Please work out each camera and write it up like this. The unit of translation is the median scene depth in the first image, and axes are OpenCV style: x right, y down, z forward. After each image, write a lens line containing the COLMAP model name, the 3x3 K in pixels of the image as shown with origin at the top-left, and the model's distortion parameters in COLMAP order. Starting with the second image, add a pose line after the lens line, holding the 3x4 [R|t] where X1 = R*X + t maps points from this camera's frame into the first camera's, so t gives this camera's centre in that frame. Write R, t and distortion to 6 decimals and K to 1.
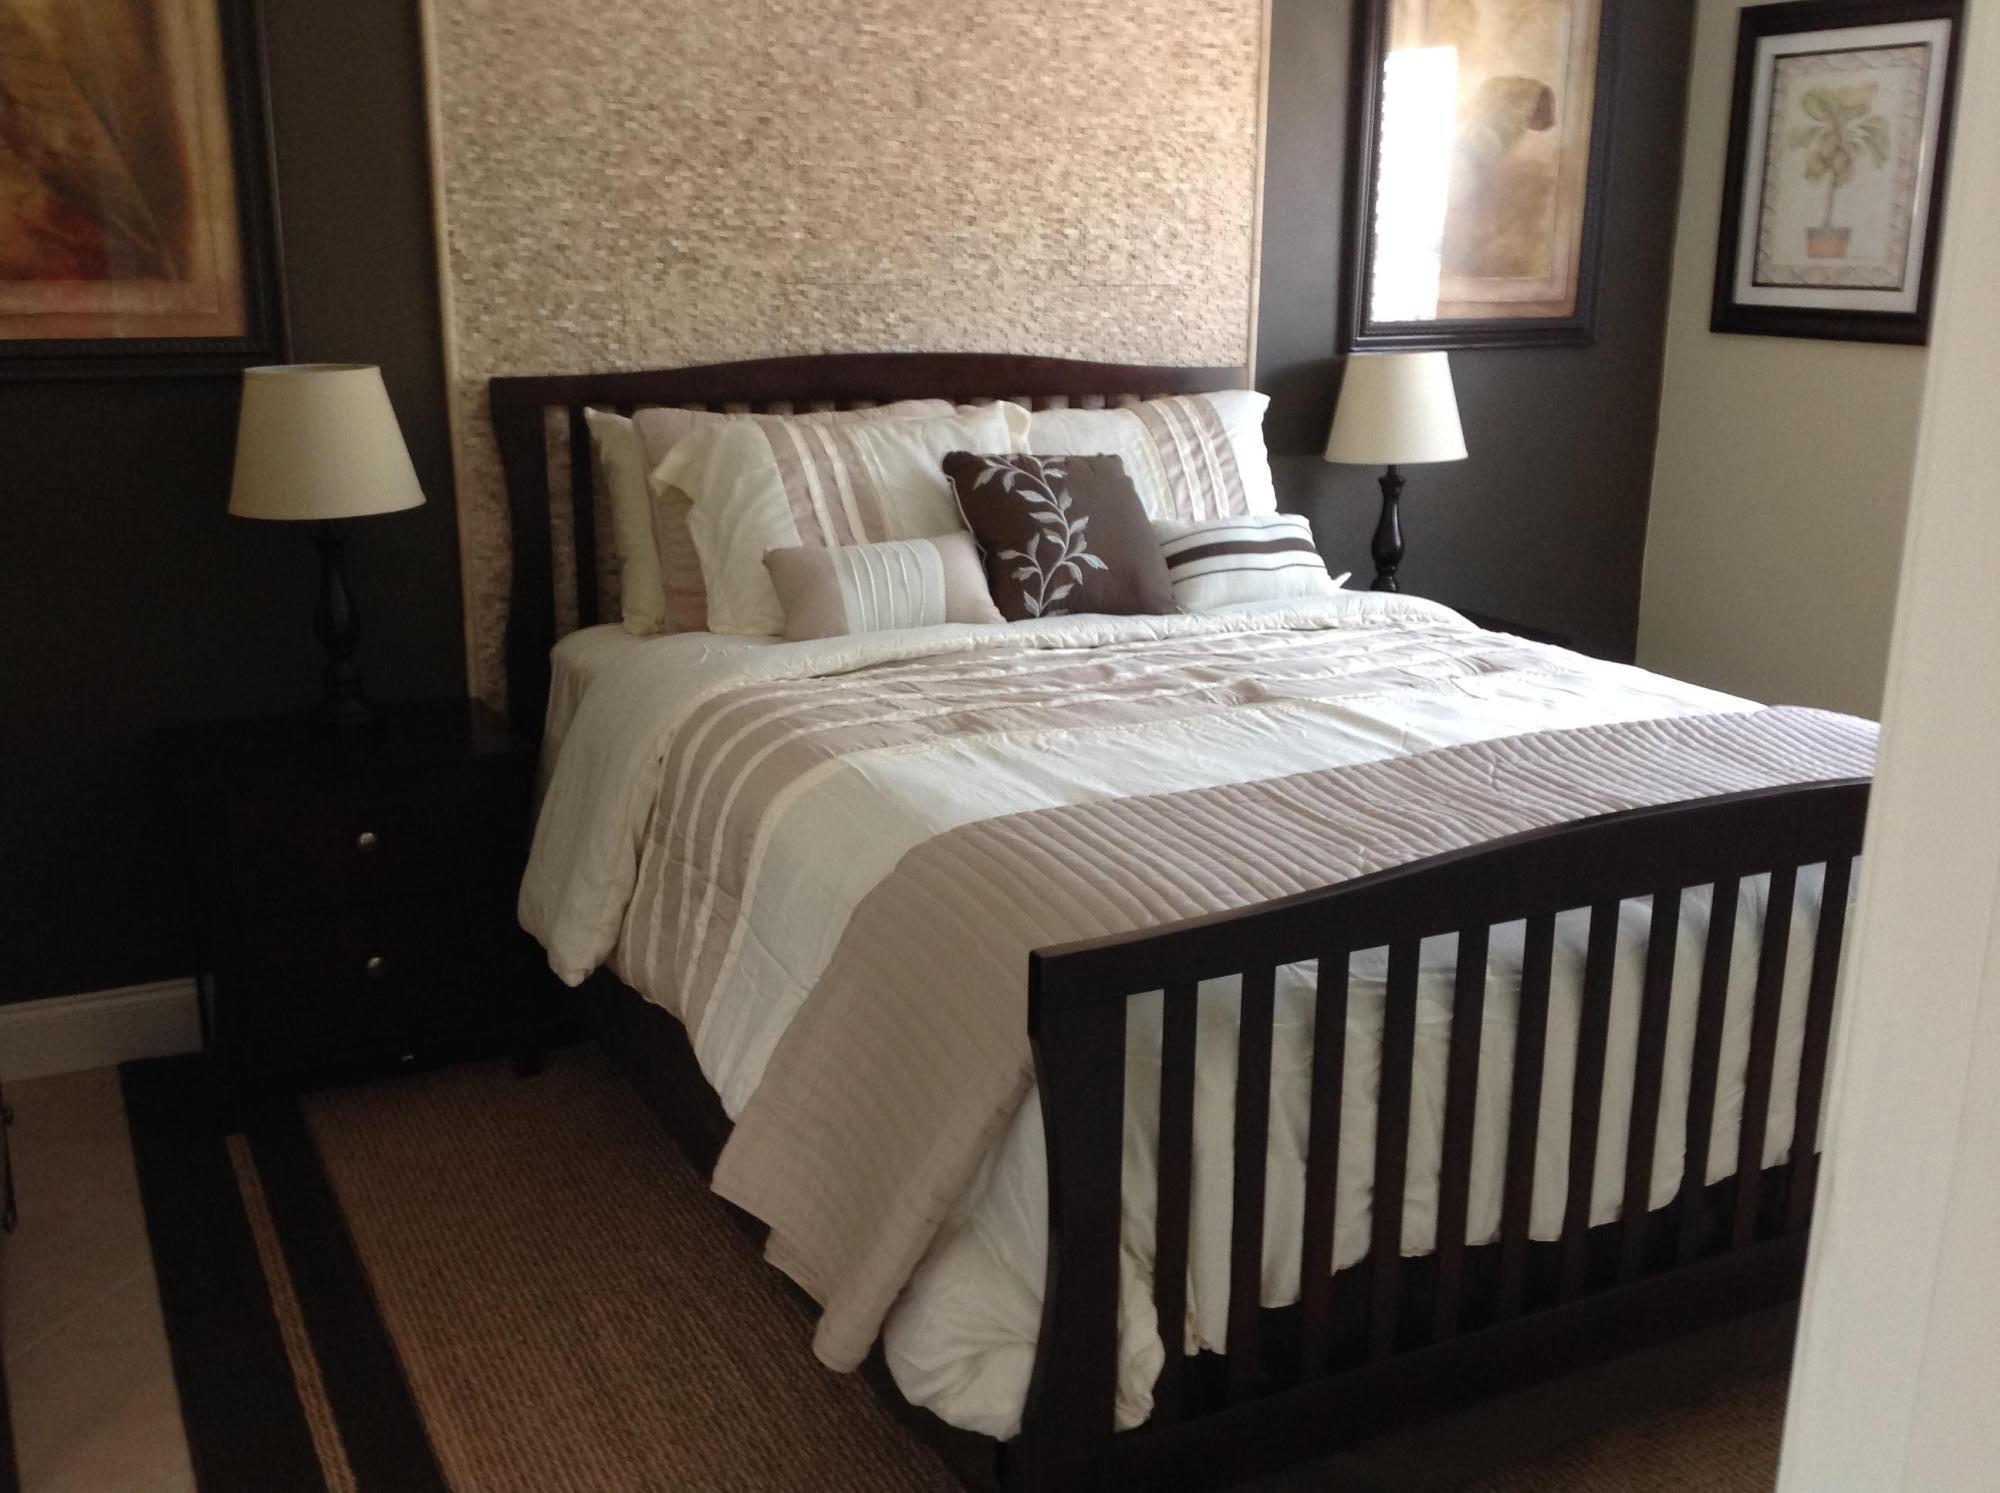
lens RADIAL K [[1838.4, 0, 1000.0], [0, 1838.4, 746.5], [0, 0, 1]] dist [0.143785, -0.356939]
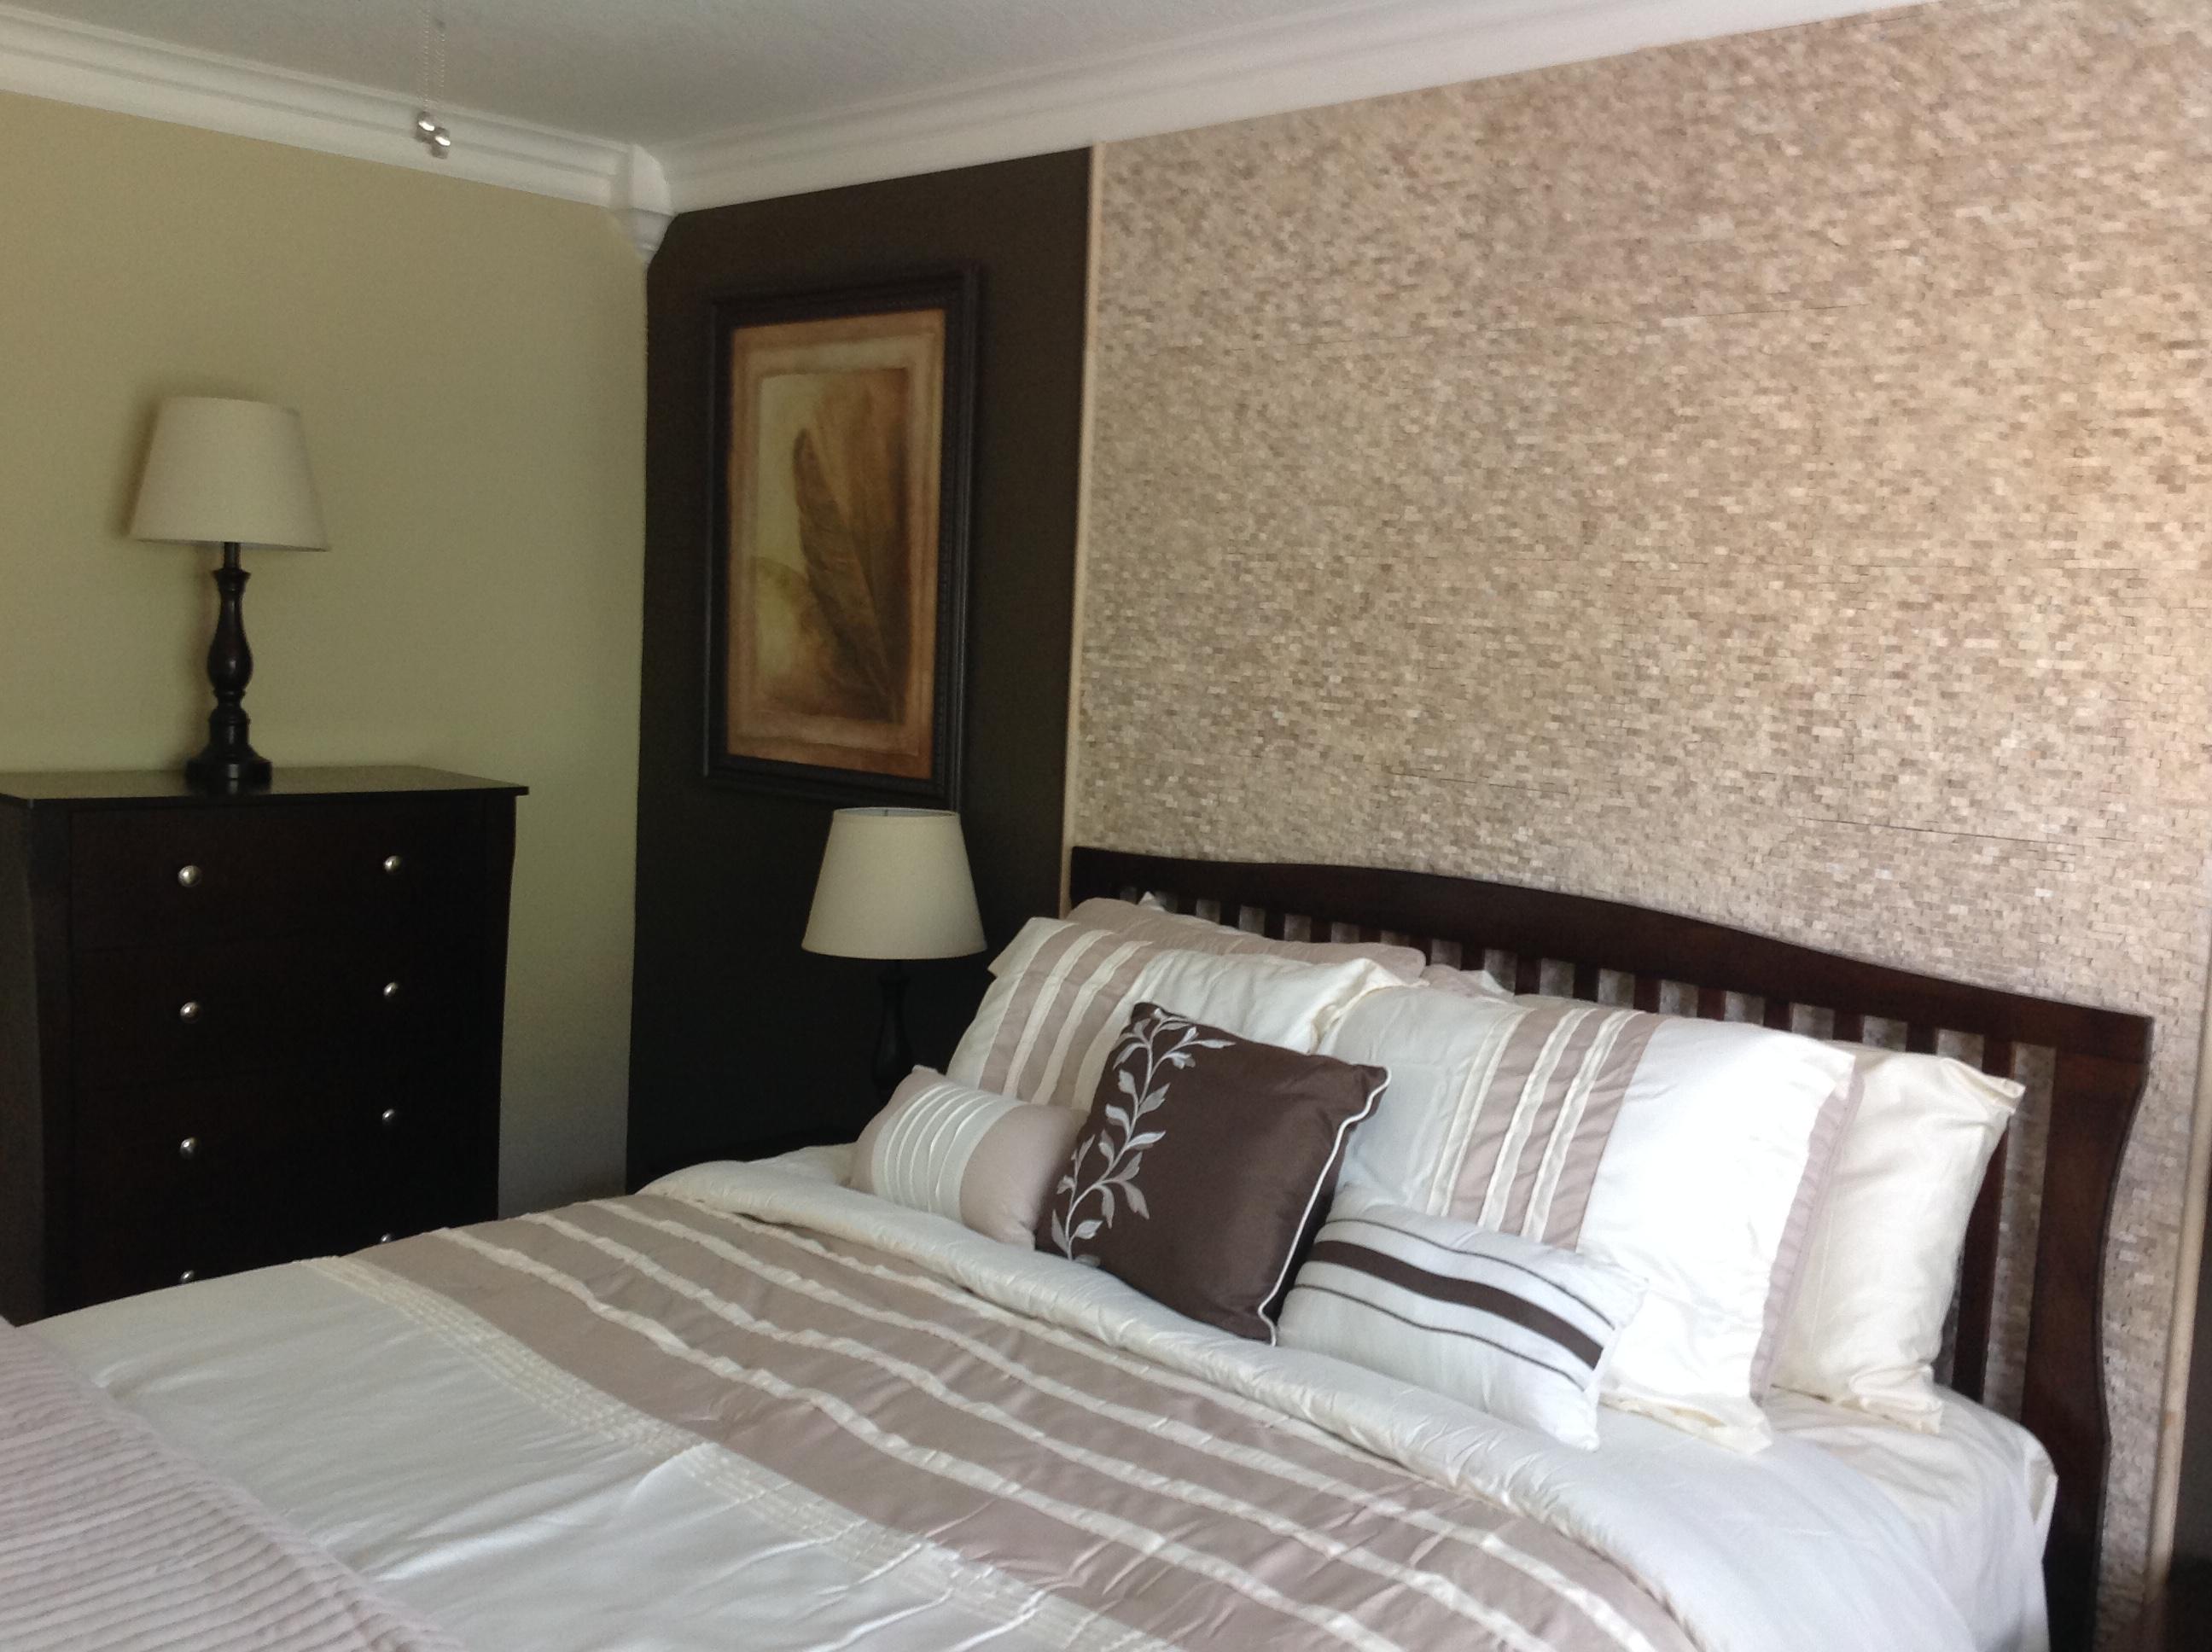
lens RADIAL K [[2033.2, 0, 1106.0], [0, 2033.2, 826.0], [0, 0, 1]] dist [0.143785, -0.356939]
pose [[0.338654, 0.097060, -0.935891, 0.616074], [-0.289873, 0.957049, -0.005637, -0.191390], [0.895146, 0.273198, 0.352244, 0.613247]]
